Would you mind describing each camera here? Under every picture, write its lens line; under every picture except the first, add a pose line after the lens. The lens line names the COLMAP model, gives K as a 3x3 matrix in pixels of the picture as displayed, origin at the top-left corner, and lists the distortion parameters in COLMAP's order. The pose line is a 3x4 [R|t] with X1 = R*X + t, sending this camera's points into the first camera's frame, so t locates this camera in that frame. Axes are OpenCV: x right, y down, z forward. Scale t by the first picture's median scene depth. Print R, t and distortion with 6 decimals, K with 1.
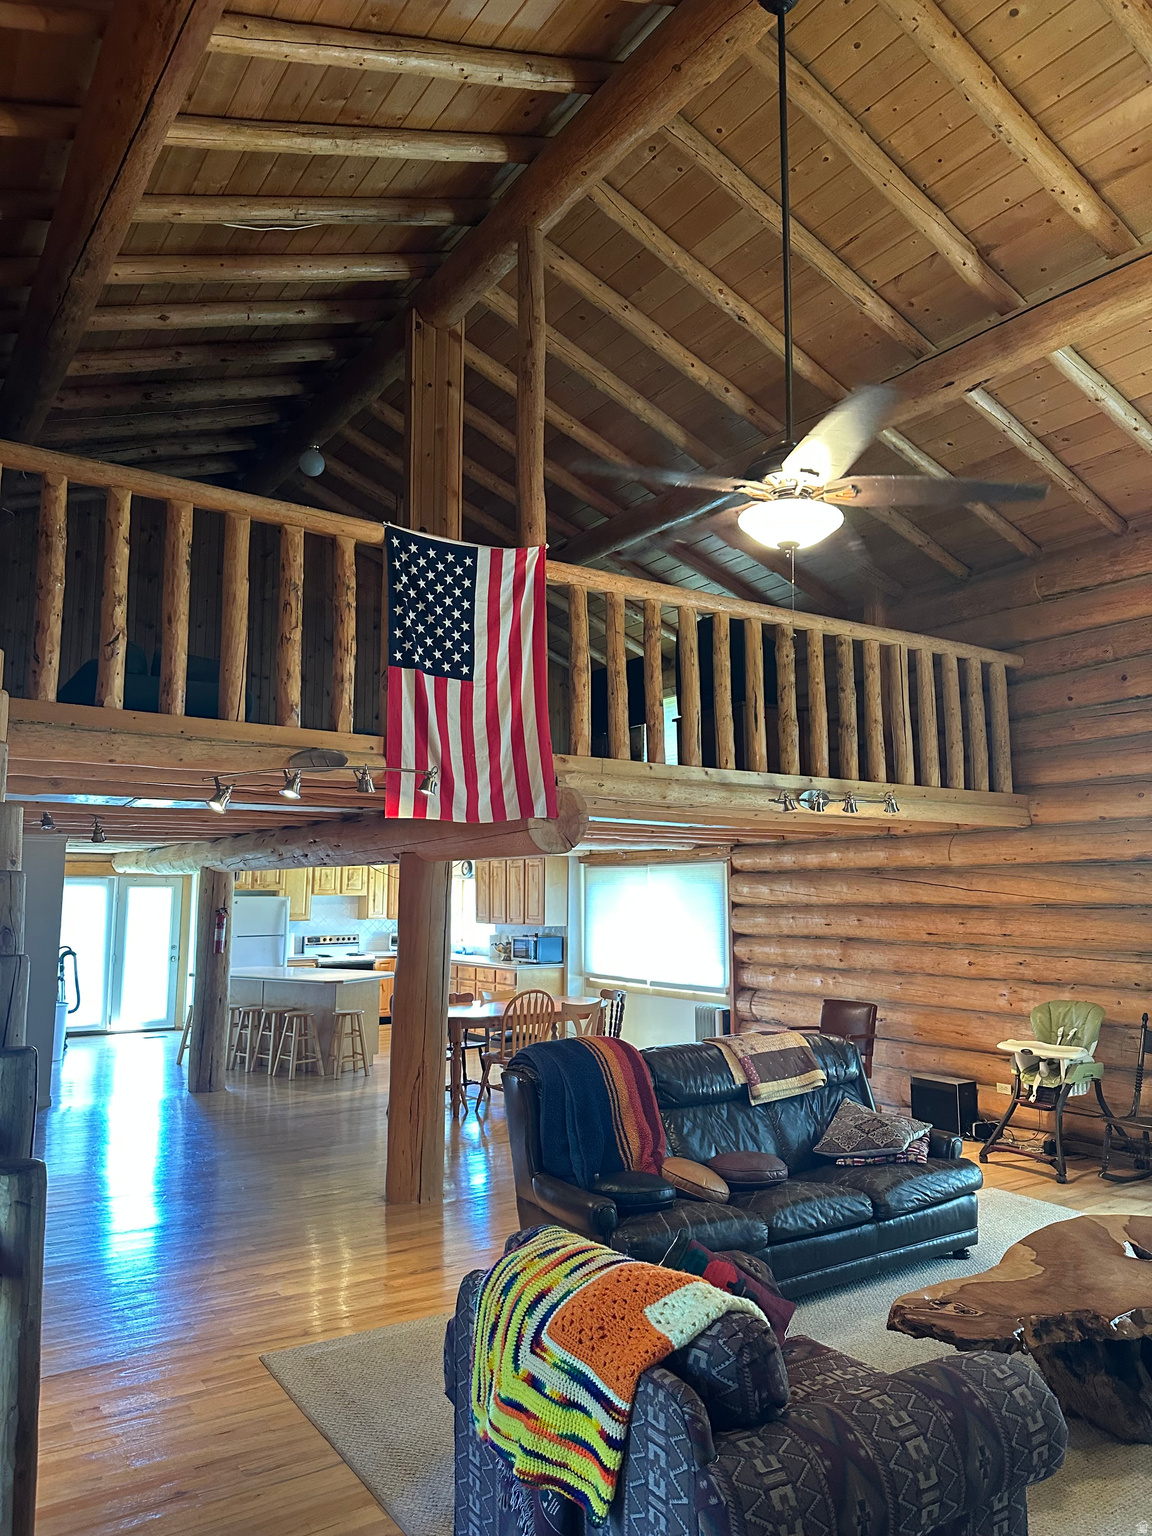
lens RADIAL K [[1053.3, 0, 569.9], [0, 1053.3, 771.6], [0, 0, 1]] dist [0.122392, -0.220314]
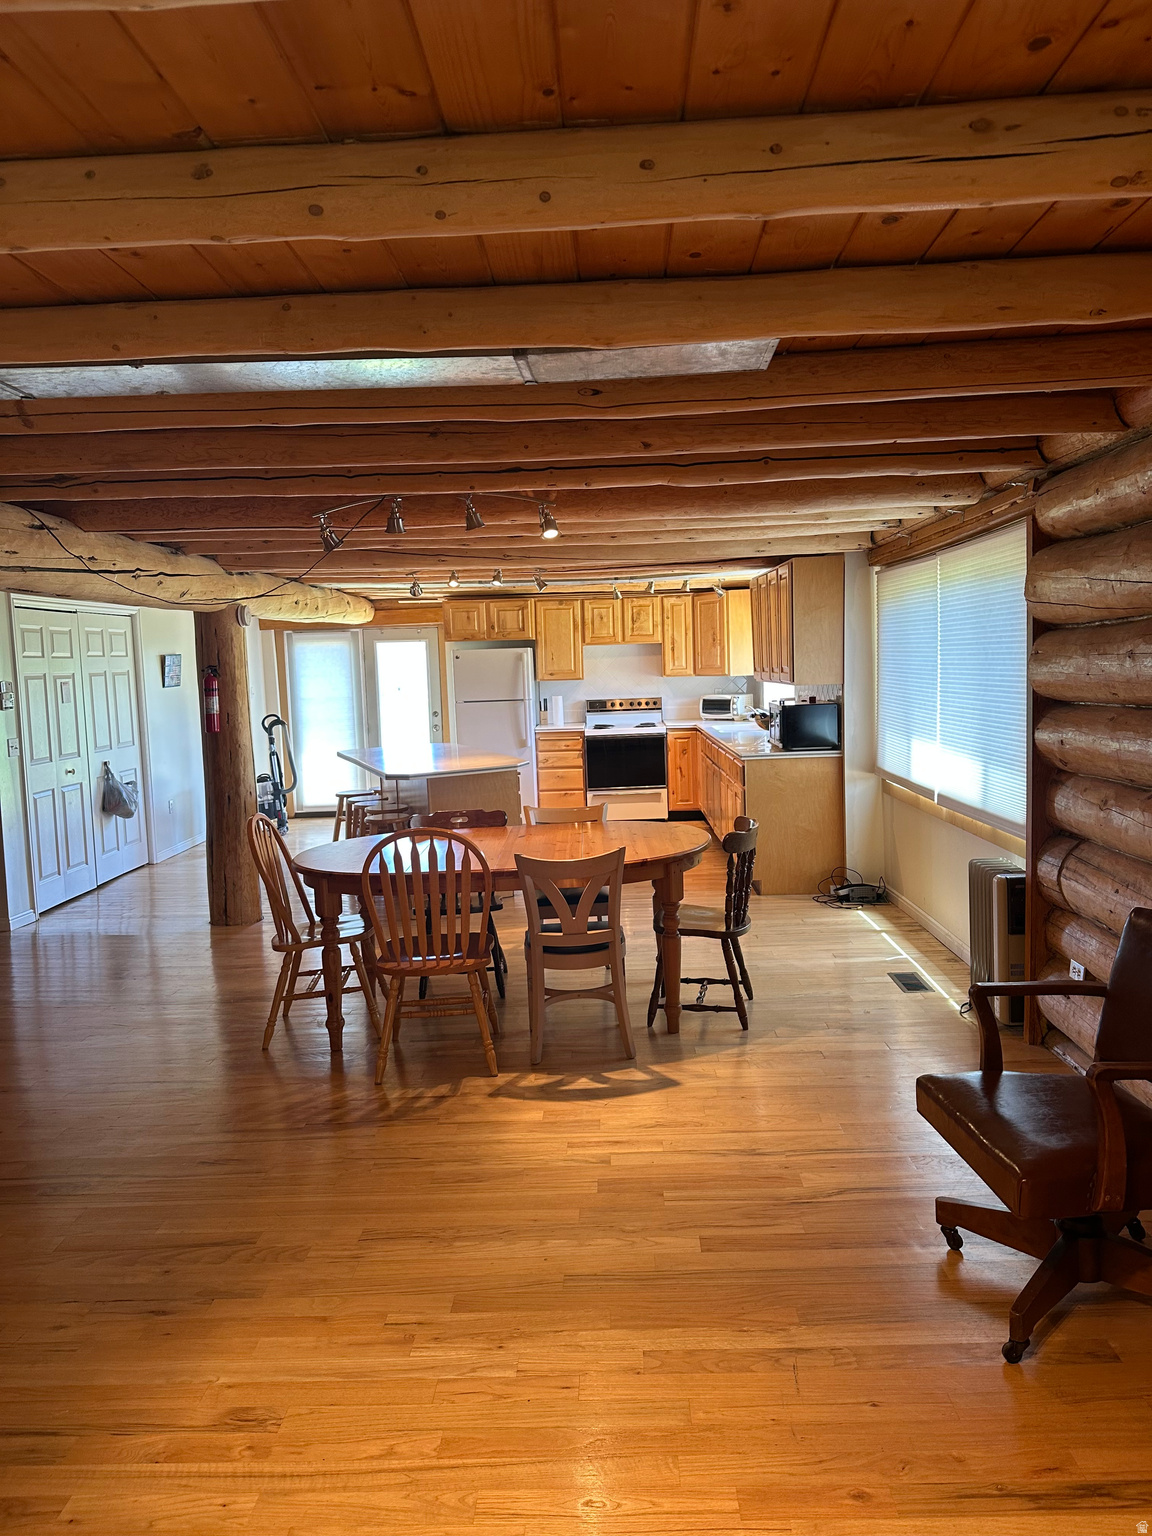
lens RADIAL K [[1053.3, 0, 569.9], [0, 1053.3, 771.6], [0, 0, 1]] dist [0.122392, -0.220314]
pose [[0.809116, 0.033355, -0.586702, 0.248414], [0.101647, 0.975395, 0.195634, 0.082495], [0.578792, -0.217927, 0.785817, 0.571625]]
